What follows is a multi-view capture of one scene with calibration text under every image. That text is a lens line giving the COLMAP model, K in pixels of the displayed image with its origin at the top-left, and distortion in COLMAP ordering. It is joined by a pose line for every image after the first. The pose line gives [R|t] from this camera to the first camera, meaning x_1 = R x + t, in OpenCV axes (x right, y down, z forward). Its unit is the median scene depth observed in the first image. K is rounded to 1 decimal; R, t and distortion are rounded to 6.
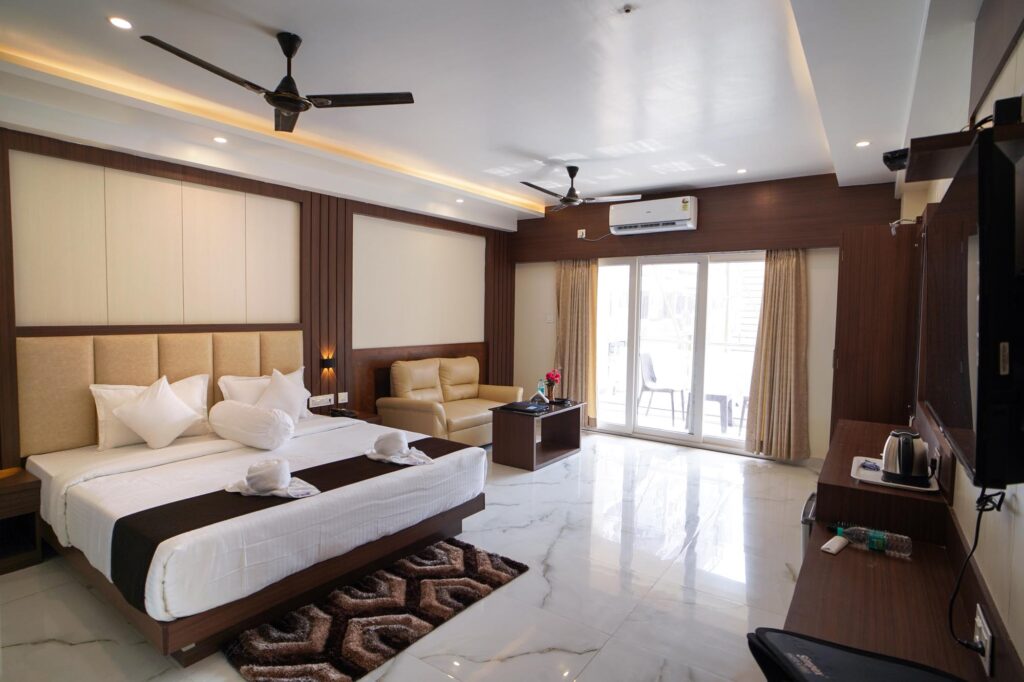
lens RADIAL K [[534.8, 0, 511.7], [0, 534.8, 342.2], [0, 0, 1]] dist [-0.054031, 0.027627]
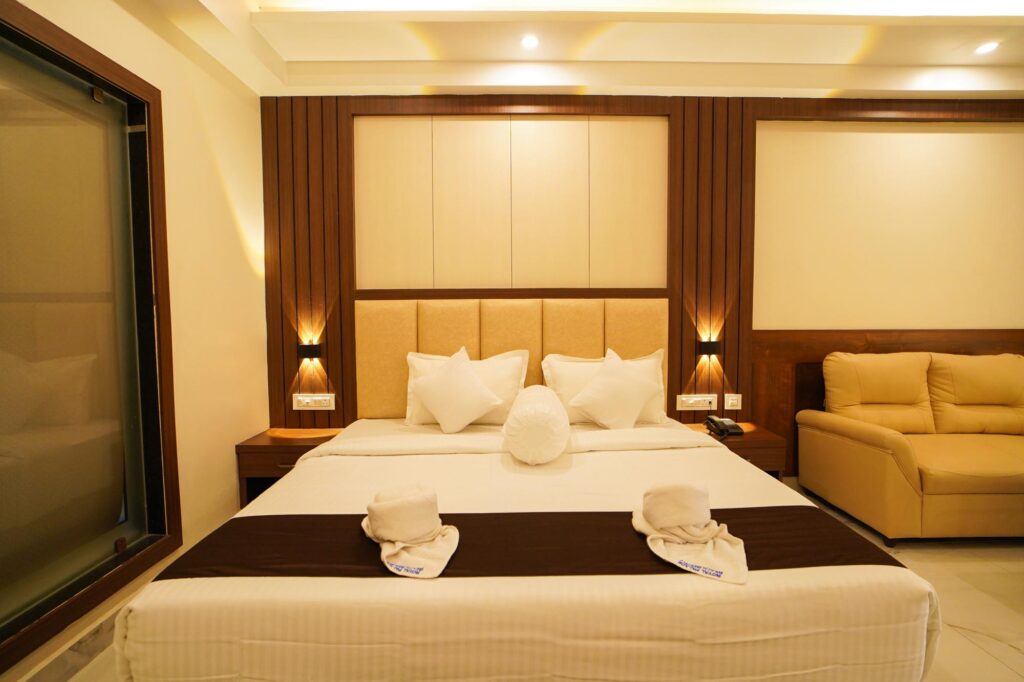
lens RADIAL K [[534.8, 0, 514.2], [0, 534.8, 339.5], [0, 0, 1]] dist [-0.054031, 0.027627]
pose [[0.607355, 0.032076, -0.793783, 0.039266], [-0.031370, 0.999374, 0.016381, 0.025882], [0.793811, 0.014952, 0.607980, 0.398265]]
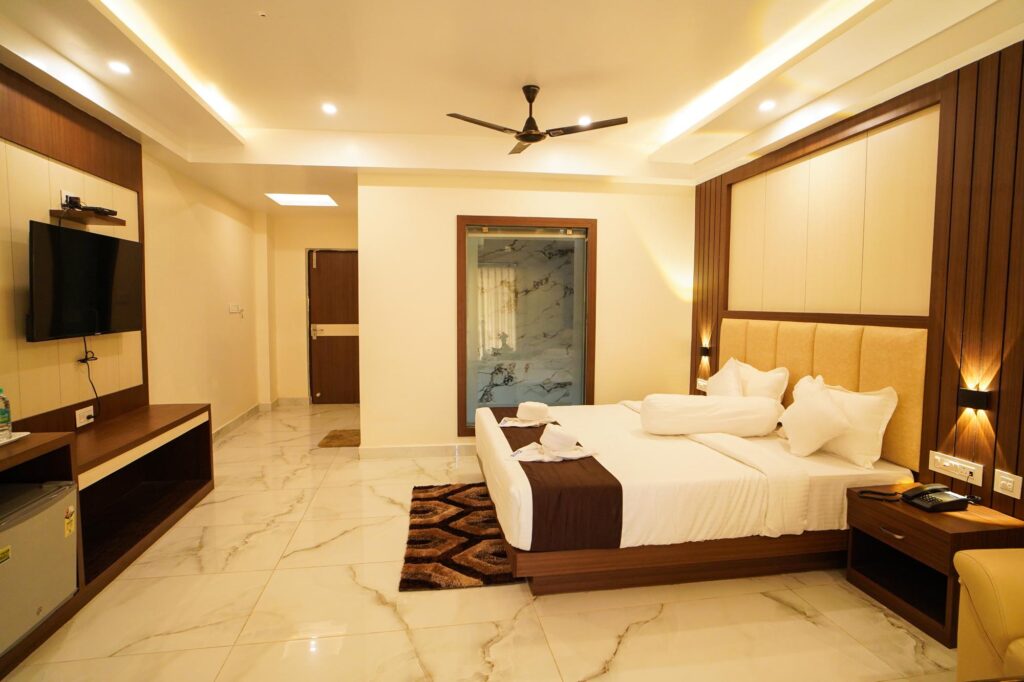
lens RADIAL K [[534.8, 0, 513.4], [0, 534.8, 337.5], [0, 0, 1]] dist [-0.054031, 0.027627]
pose [[-0.709429, 0.025570, -0.704313, 0.302405], [-0.057593, 0.993896, 0.094095, -0.038449], [0.702419, 0.107318, -0.703626, 1.043096]]
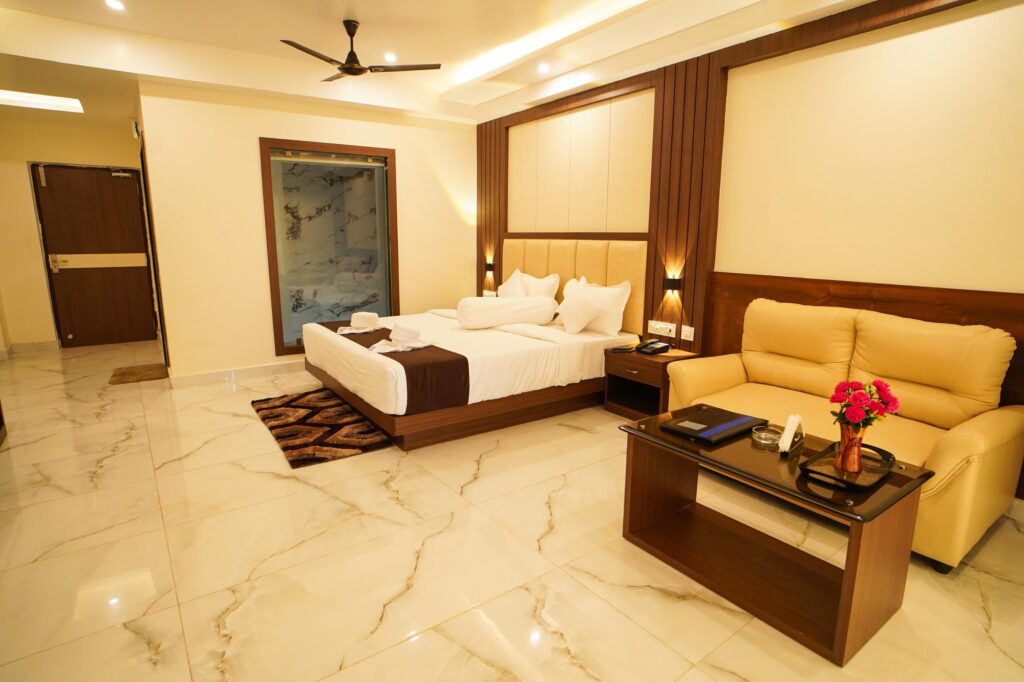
lens RADIAL K [[534.8, 0, 511.4], [0, 534.8, 340.8], [0, 0, 1]] dist [-0.054031, 0.027627]
pose [[-0.319833, 0.164841, -0.933024, 0.491161], [-0.066139, 0.978463, 0.195541, -0.017167], [0.945163, 0.124250, -0.302042, 1.032789]]
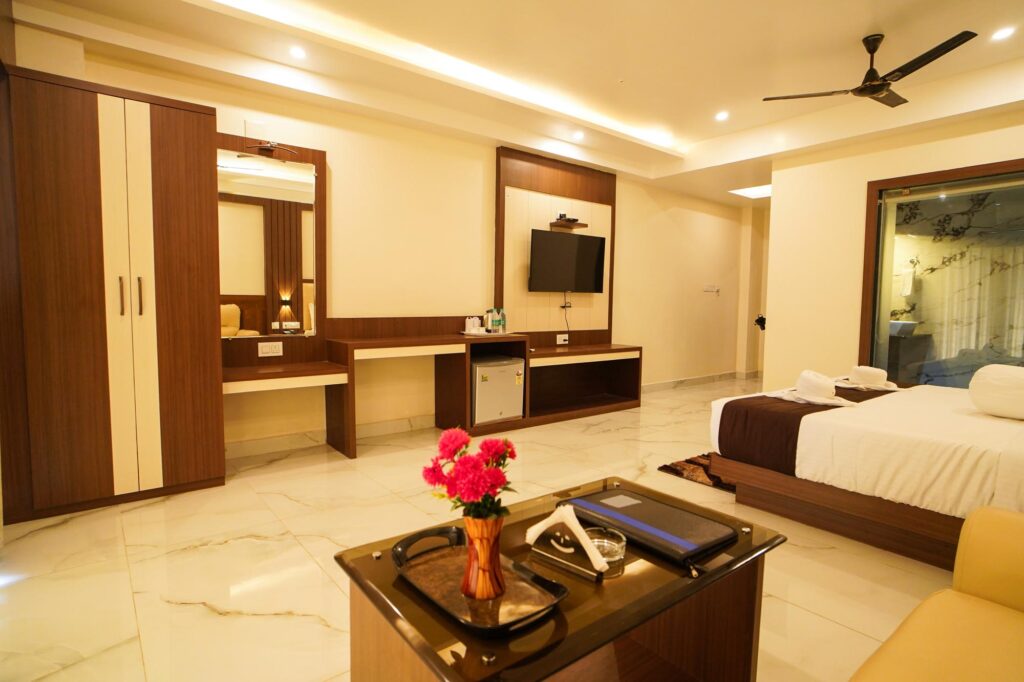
lens RADIAL K [[534.8, 0, 512.1], [0, 534.8, 339.1], [0, 0, 1]] dist [-0.054031, 0.027627]
pose [[-0.959254, -0.048079, 0.278425, 0.018383], [-0.011343, 0.991174, 0.132078, -0.002890], [-0.282318, 0.123538, -0.951333, 1.345693]]
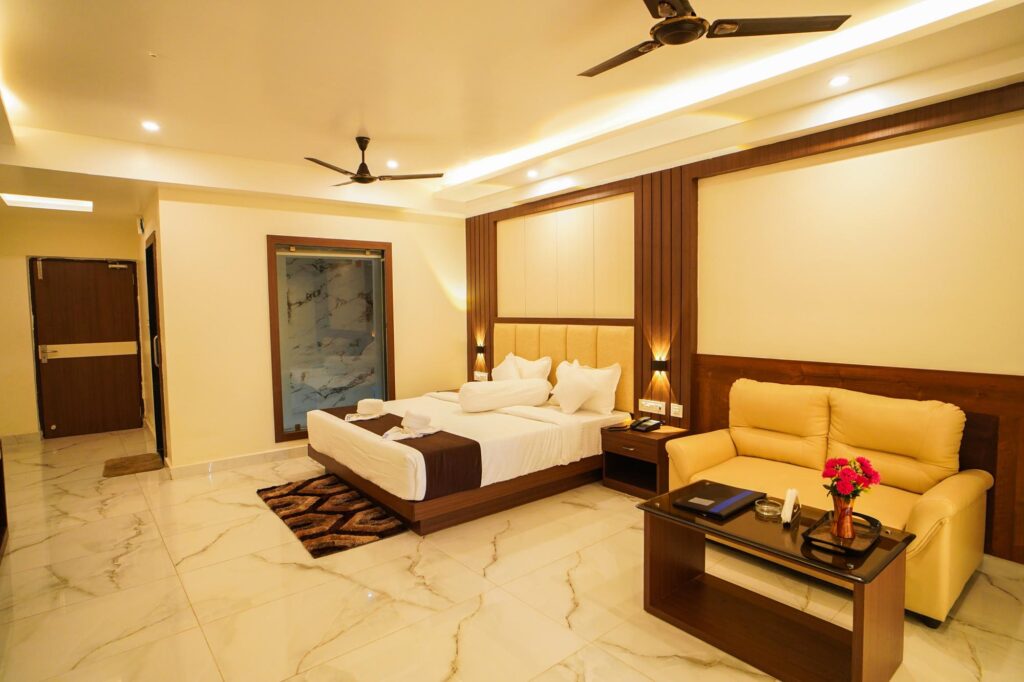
lens RADIAL K [[534.8, 0, 511.9], [0, 534.8, 339.5], [0, 0, 1]] dist [-0.054031, 0.027627]
pose [[-0.259106, 0.045196, -0.964791, 0.556697], [-0.047175, 0.997120, 0.059380, -0.043157], [0.964696, 0.060900, -0.256228, 0.996803]]
